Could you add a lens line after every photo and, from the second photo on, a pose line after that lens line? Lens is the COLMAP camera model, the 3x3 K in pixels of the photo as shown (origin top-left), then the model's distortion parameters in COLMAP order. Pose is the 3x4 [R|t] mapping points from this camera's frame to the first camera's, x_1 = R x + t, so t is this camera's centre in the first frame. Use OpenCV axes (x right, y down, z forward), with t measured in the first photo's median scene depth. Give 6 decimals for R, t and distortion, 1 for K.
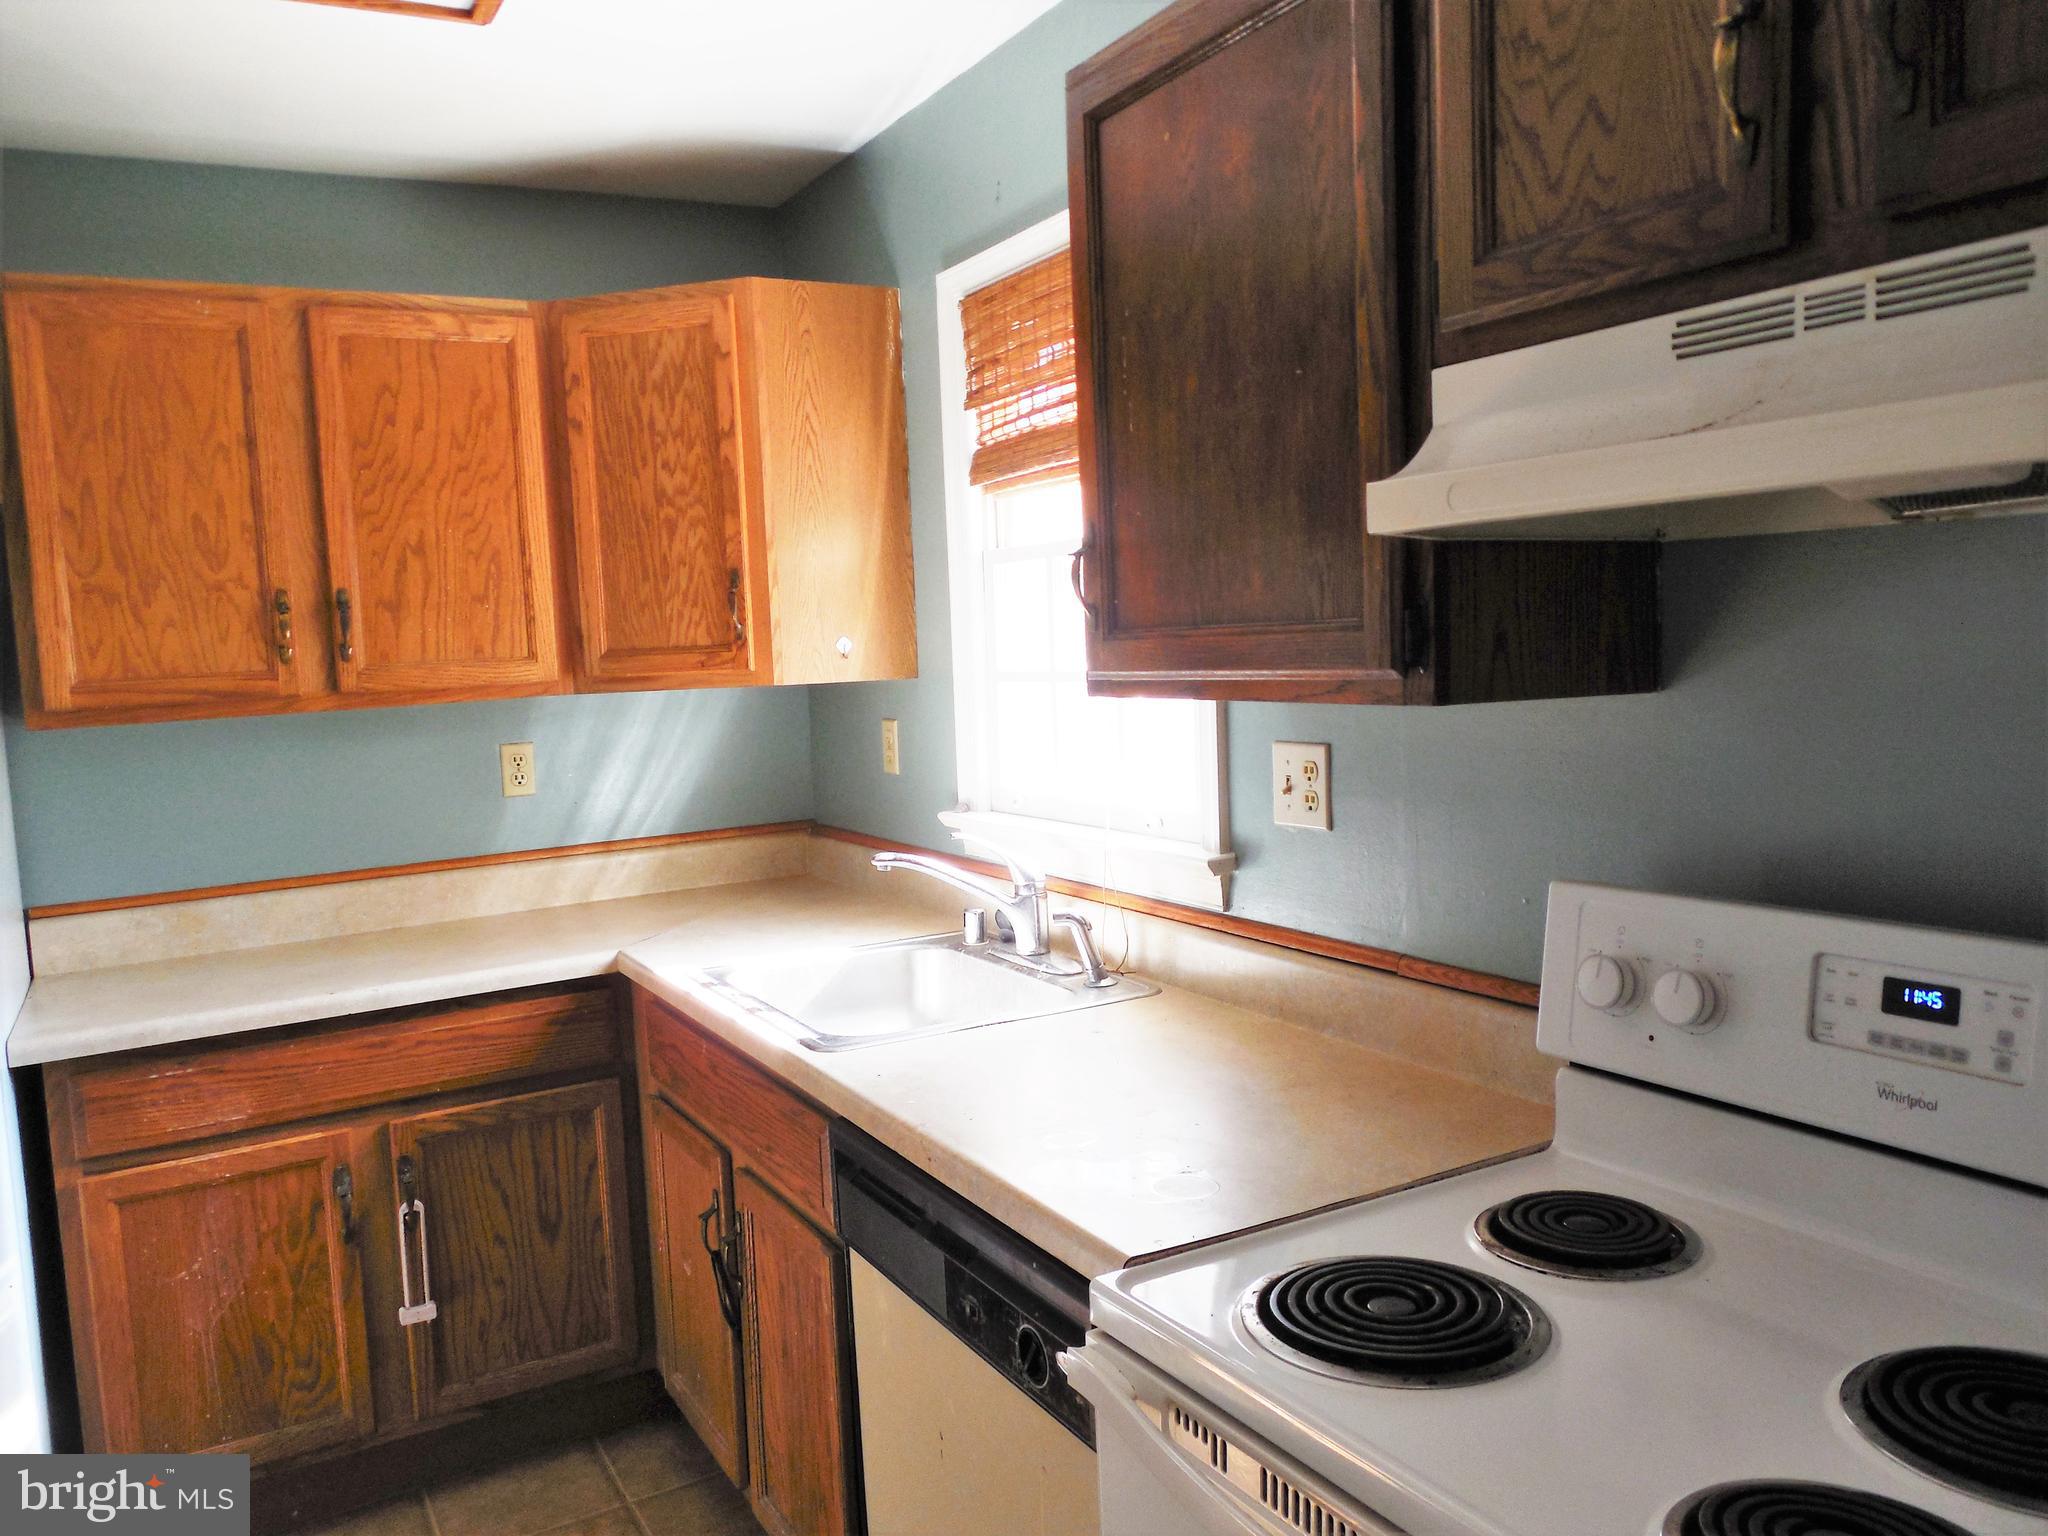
lens RADIAL K [[1510.4, 0, 987.1], [0, 1510.4, 751.0], [0, 0, 1]] dist [-0.001829, 0.008597]
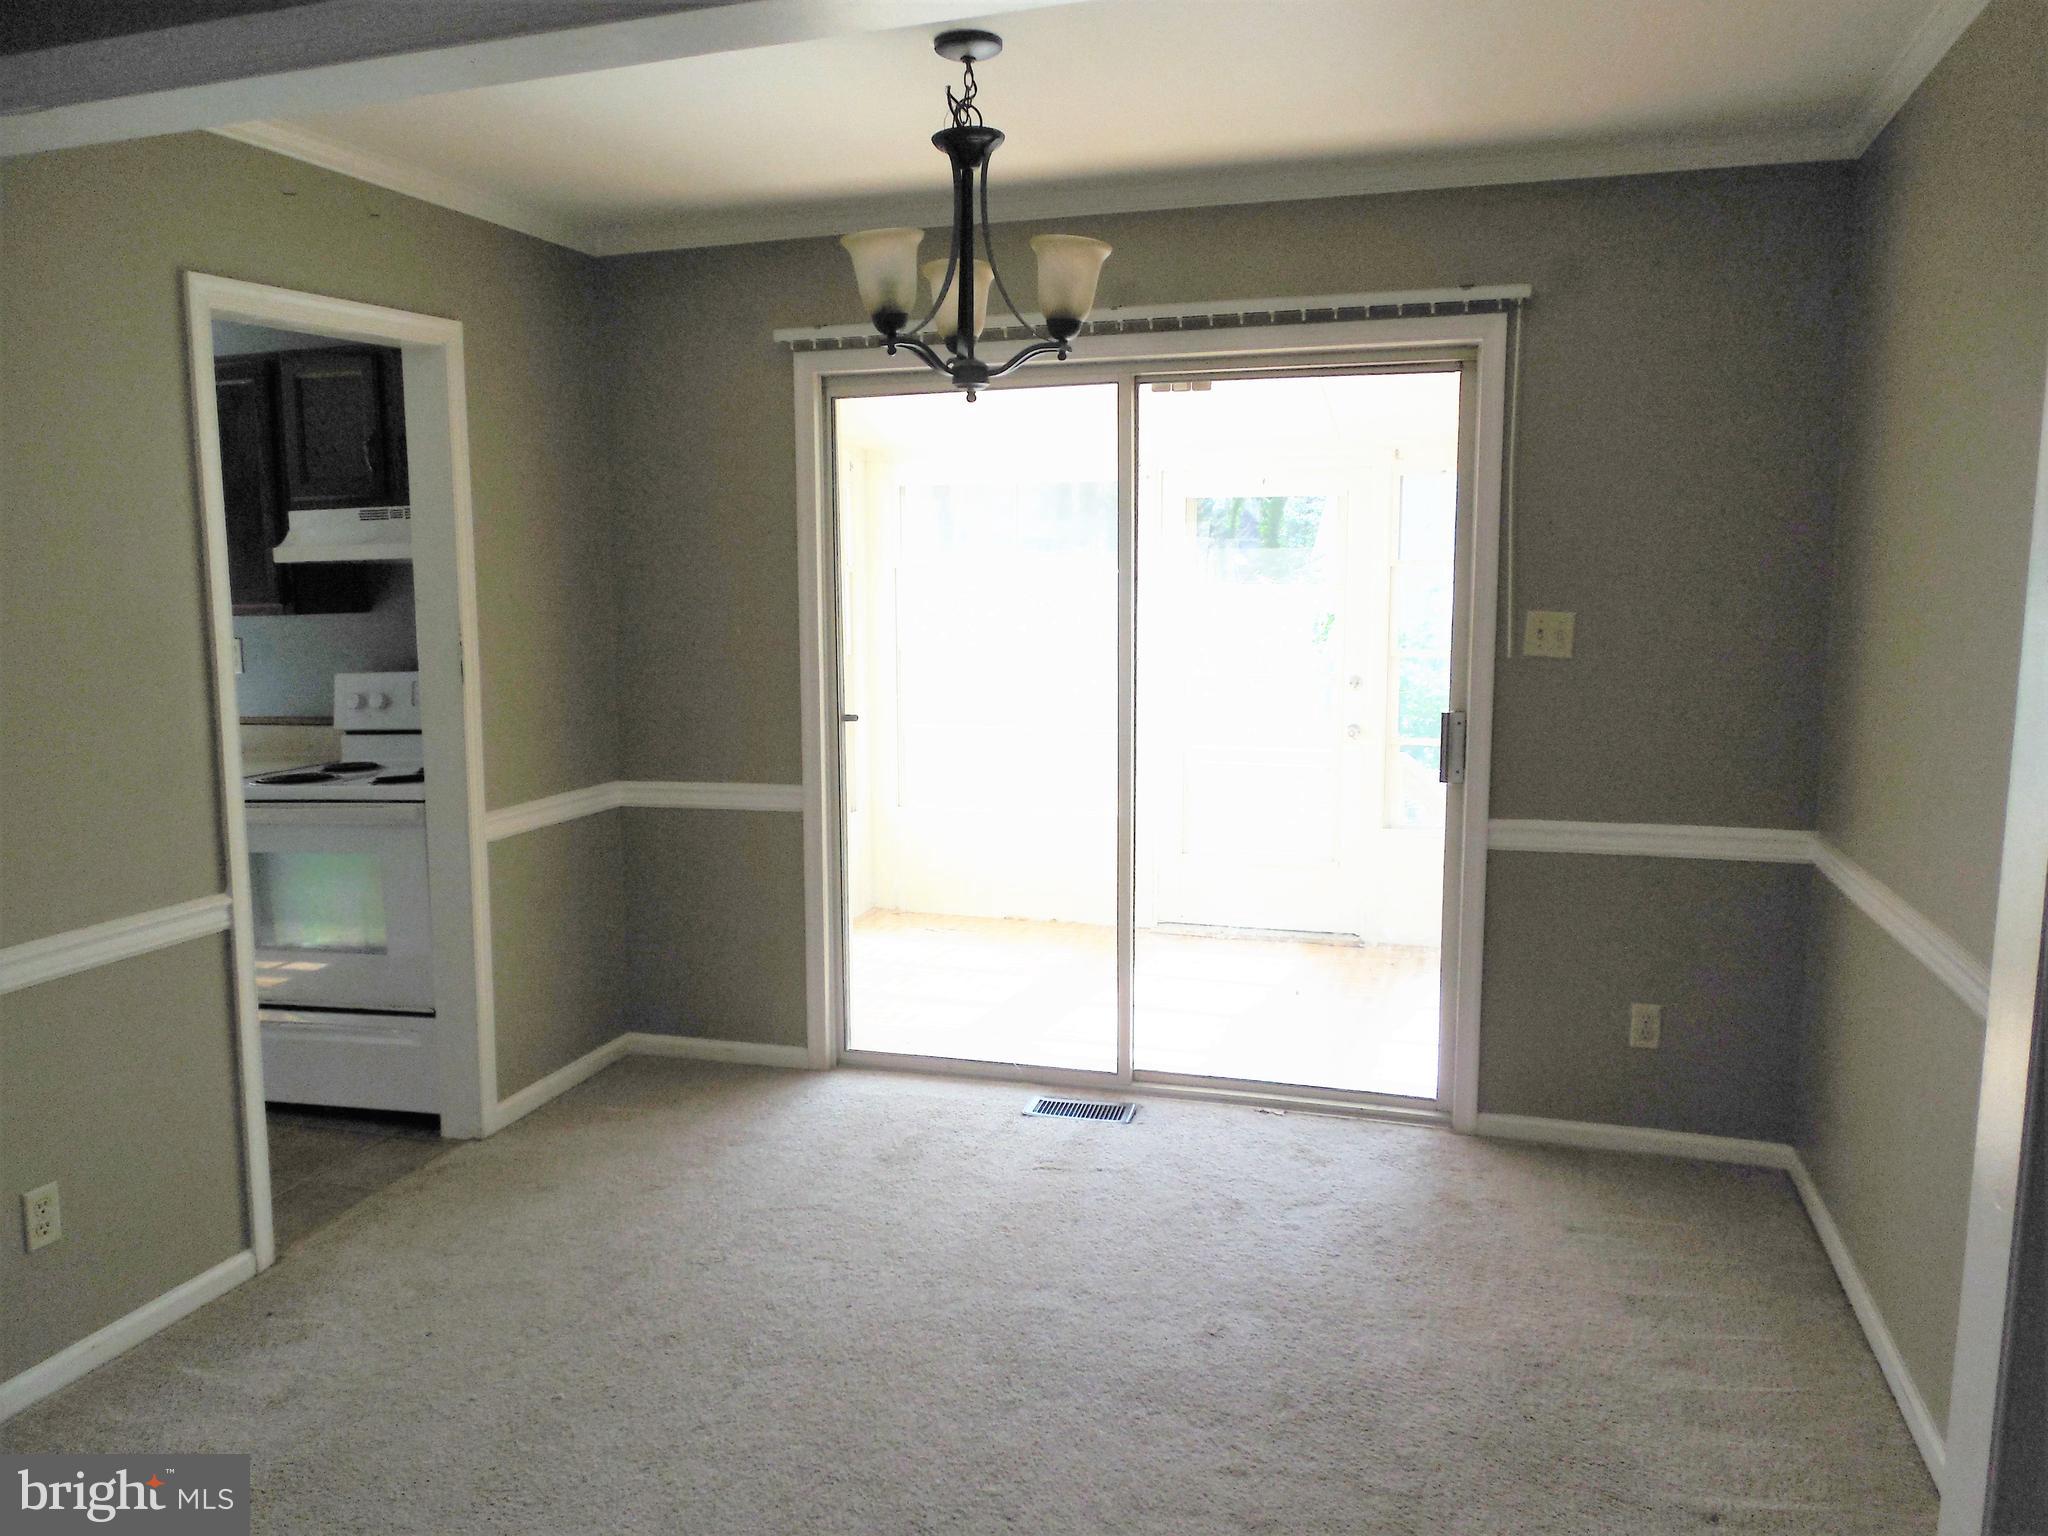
lens RADIAL K [[1548.9, 0, 1024.0], [0, 1548.9, 768.0], [0, 0, 1]] dist [0.057428, -0.000610]
pose [[0.731283, -0.047638, 0.680409, -0.868313], [0.031288, 0.998851, 0.036306, 0.225640], [-0.681356, -0.005262, 0.731933, -2.540946]]
